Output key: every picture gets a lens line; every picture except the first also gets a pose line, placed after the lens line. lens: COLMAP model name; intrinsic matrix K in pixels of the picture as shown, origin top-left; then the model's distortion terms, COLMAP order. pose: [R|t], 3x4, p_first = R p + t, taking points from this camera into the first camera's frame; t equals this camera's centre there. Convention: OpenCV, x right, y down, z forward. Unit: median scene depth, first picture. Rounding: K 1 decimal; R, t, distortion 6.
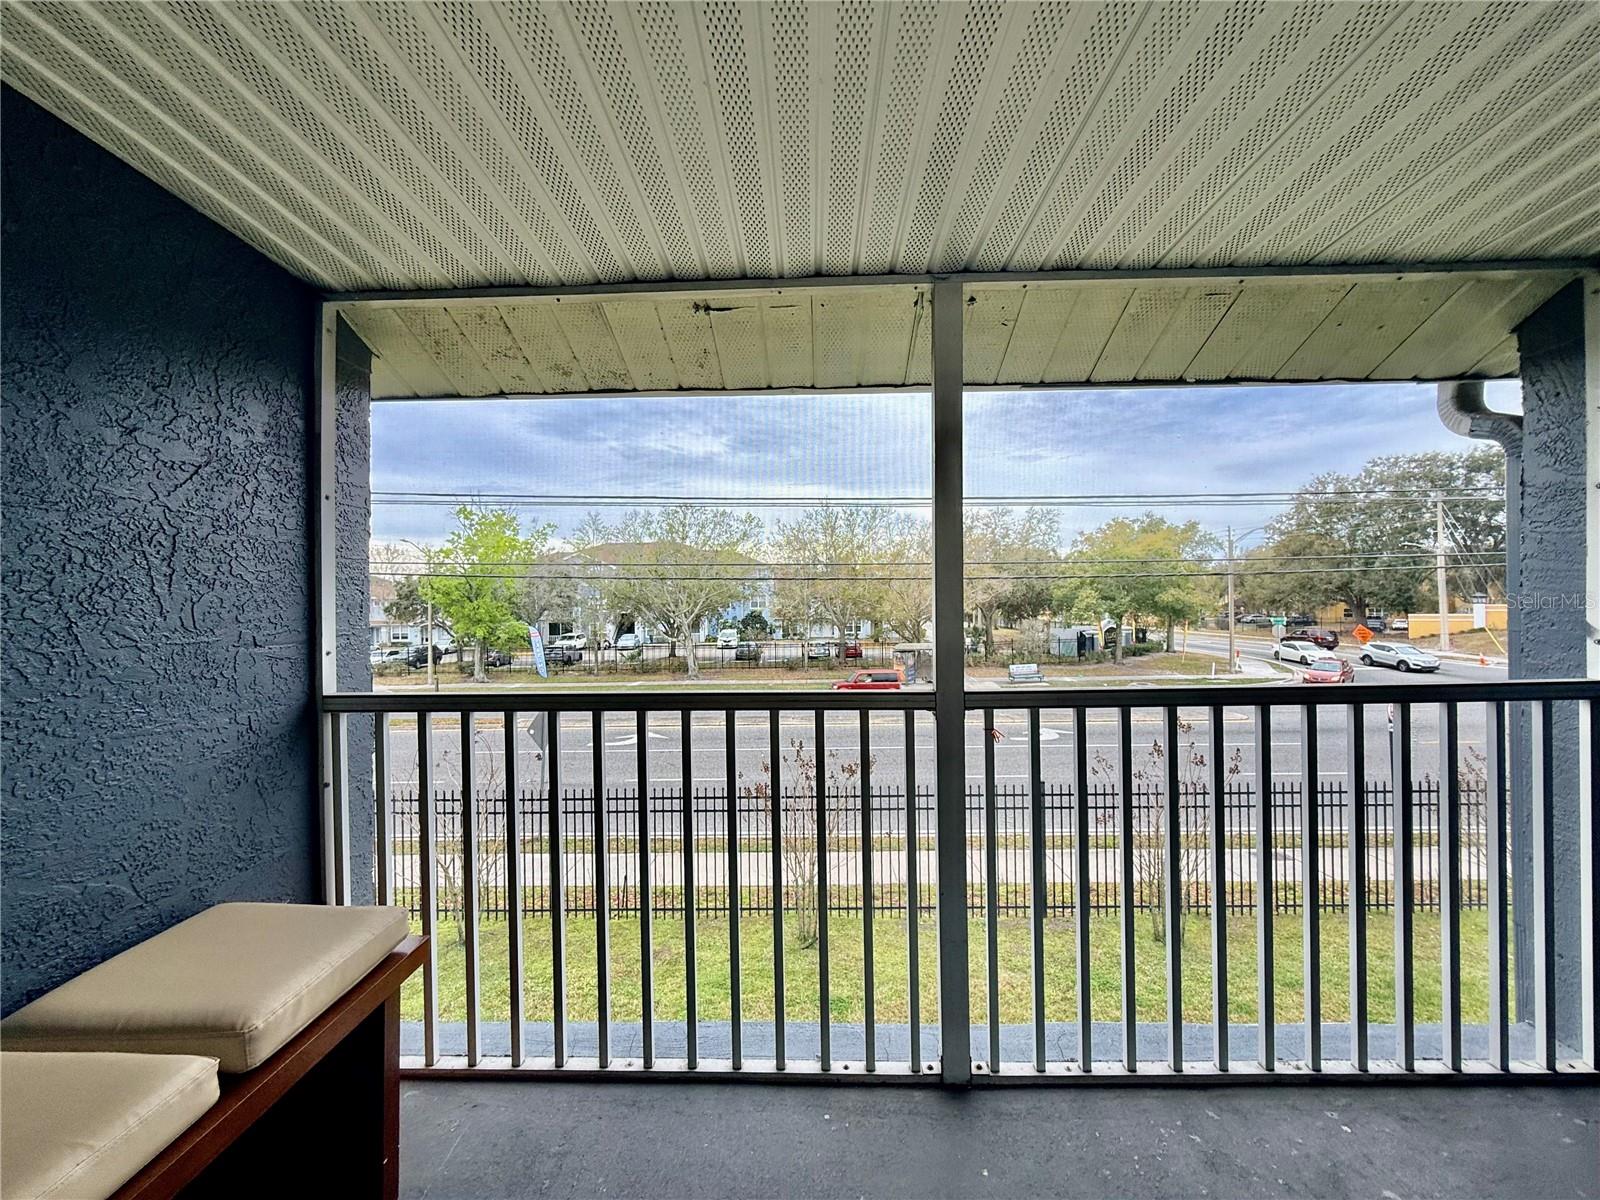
lens RADIAL K [[640.3, 0, 805.4], [0, 640.3, 605.0], [0, 0, 1]] dist [0.001869, 0.000183]
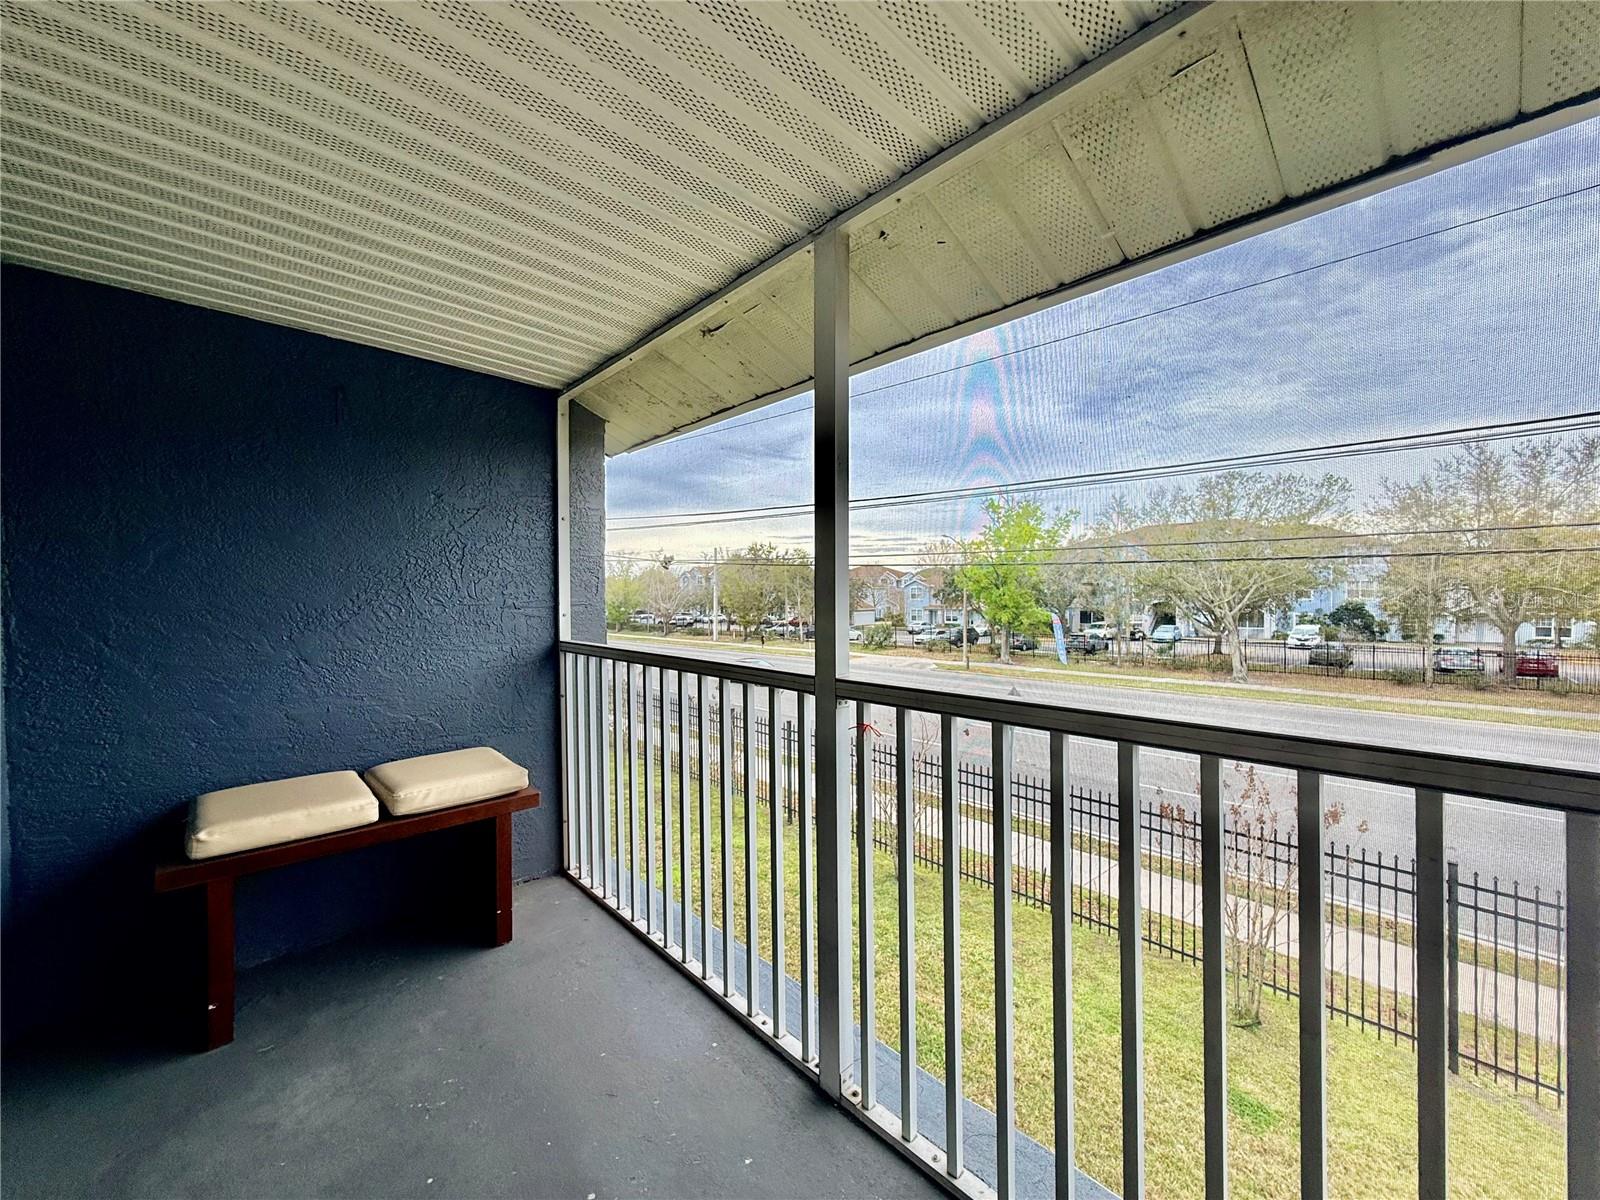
lens RADIAL K [[640.3, 0, 803.5], [0, 640.3, 605.8], [0, 0, 1]] dist [0.001869, 0.000183]
pose [[0.689997, 0.021877, -0.723481, 0.185306], [-0.006880, 0.999696, 0.023668, 0.002002], [0.723779, -0.011353, 0.689938, 0.070573]]
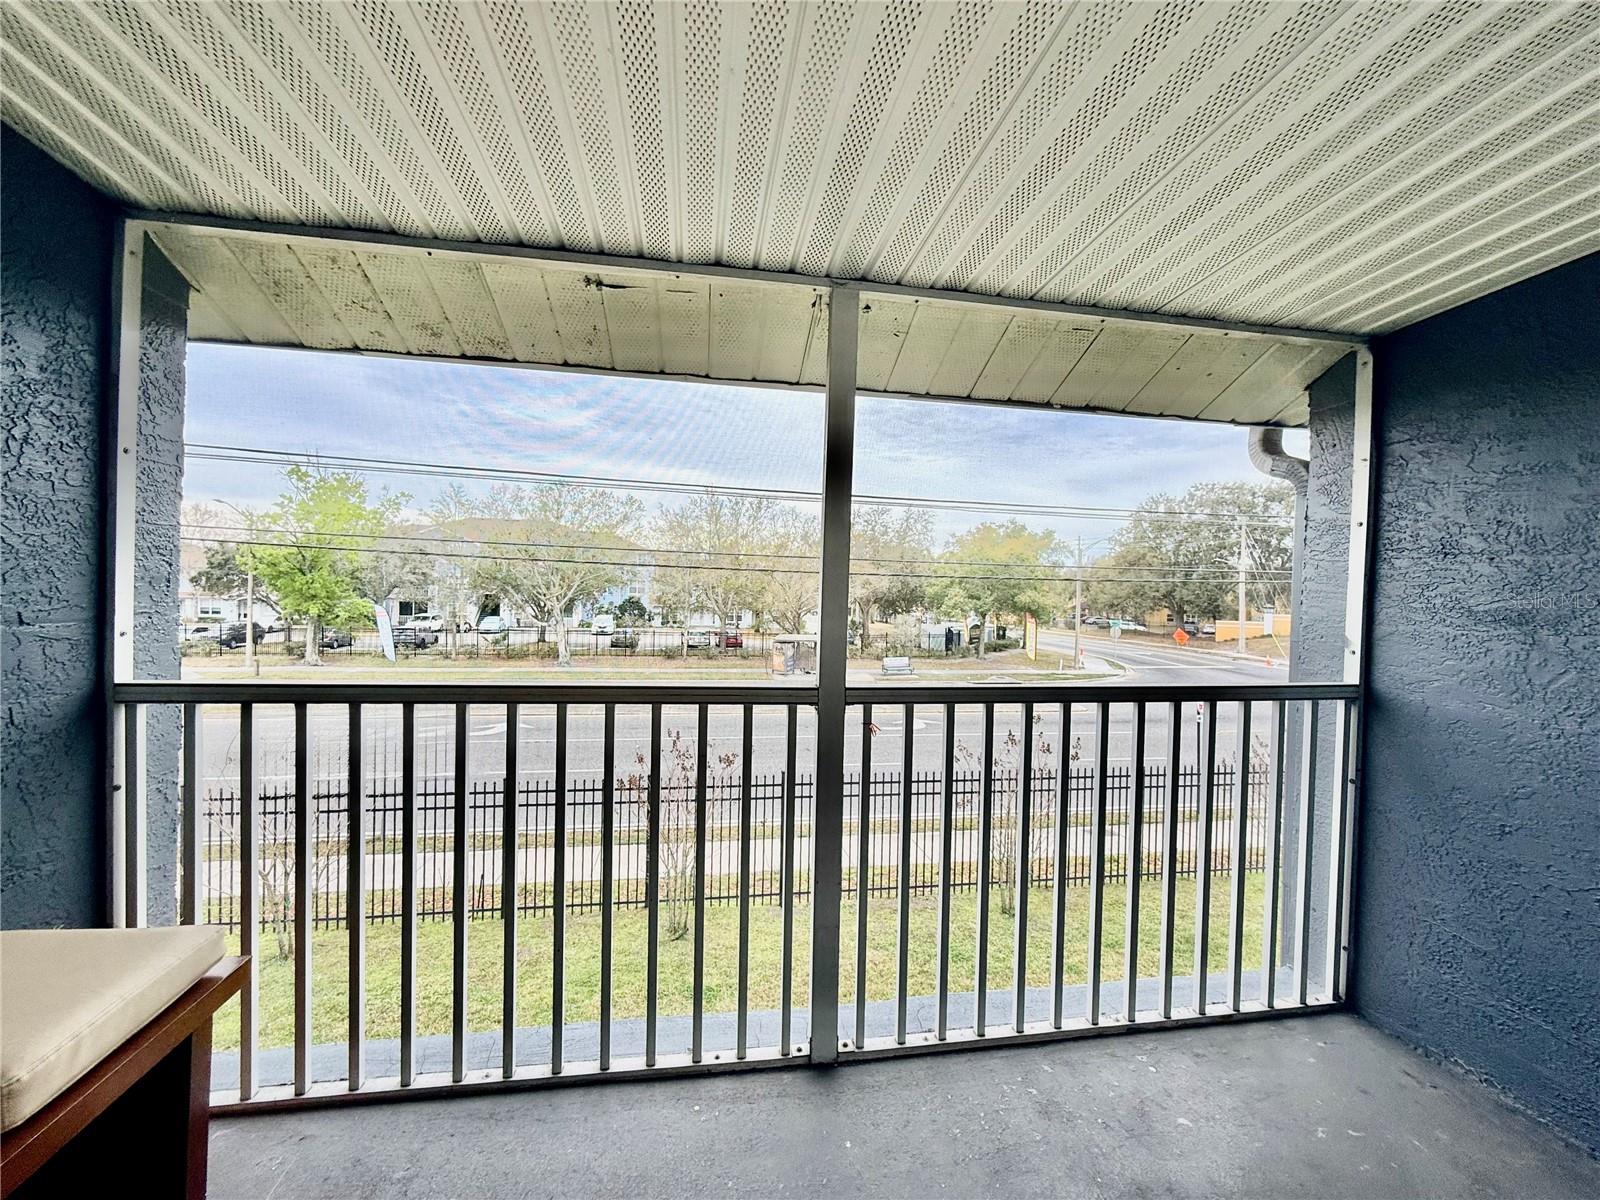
lens RADIAL K [[640.3, 0, 804.7], [0, 640.3, 604.9], [0, 0, 1]] dist [0.001869, 0.000183]
pose [[0.982597, 0.034698, 0.182482, -0.002227], [-0.037603, 0.999215, 0.012485, -0.001743], [-0.181905, -0.019129, 0.983130, -0.000837]]
